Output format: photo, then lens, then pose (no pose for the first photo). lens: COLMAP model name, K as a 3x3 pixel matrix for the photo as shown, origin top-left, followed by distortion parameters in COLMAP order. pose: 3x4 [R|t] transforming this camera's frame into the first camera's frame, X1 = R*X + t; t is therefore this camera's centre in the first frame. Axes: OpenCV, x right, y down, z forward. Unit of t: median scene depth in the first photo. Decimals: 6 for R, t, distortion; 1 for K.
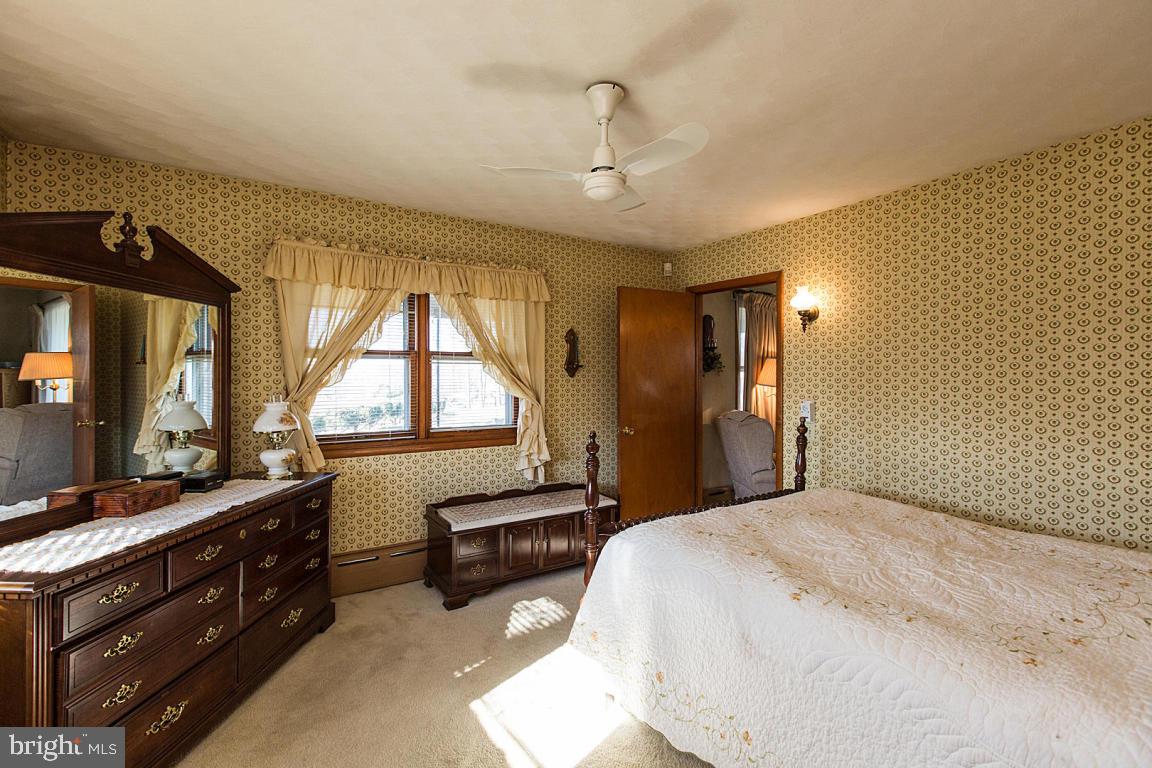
lens RADIAL K [[514.2, 0, 571.9], [0, 514.2, 379.6], [0, 0, 1]] dist [0.000699, 0.000461]
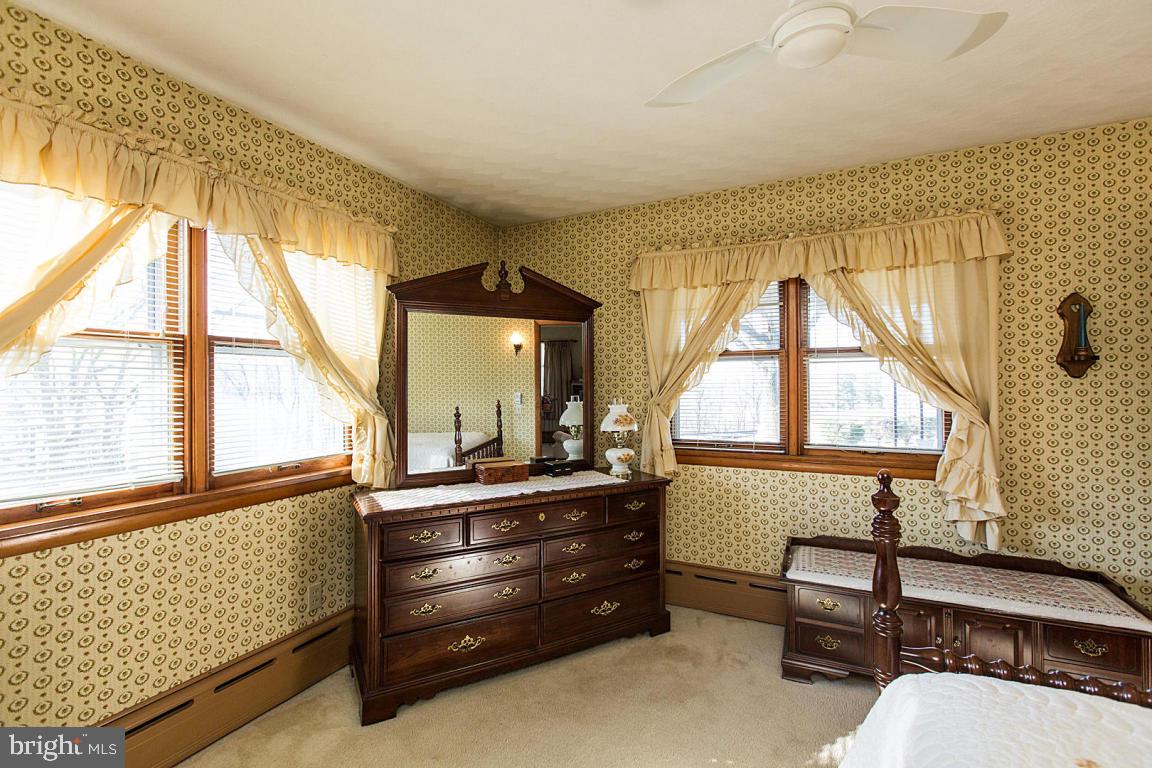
lens RADIAL K [[514.2, 0, 571.9], [0, 514.2, 379.6], [0, 0, 1]] dist [0.000699, 0.000461]
pose [[0.520481, -0.012737, -0.853778, 0.241813], [0.001866, 0.999903, -0.013780, 0.004985], [0.853871, 0.005579, 0.520455, 0.284977]]
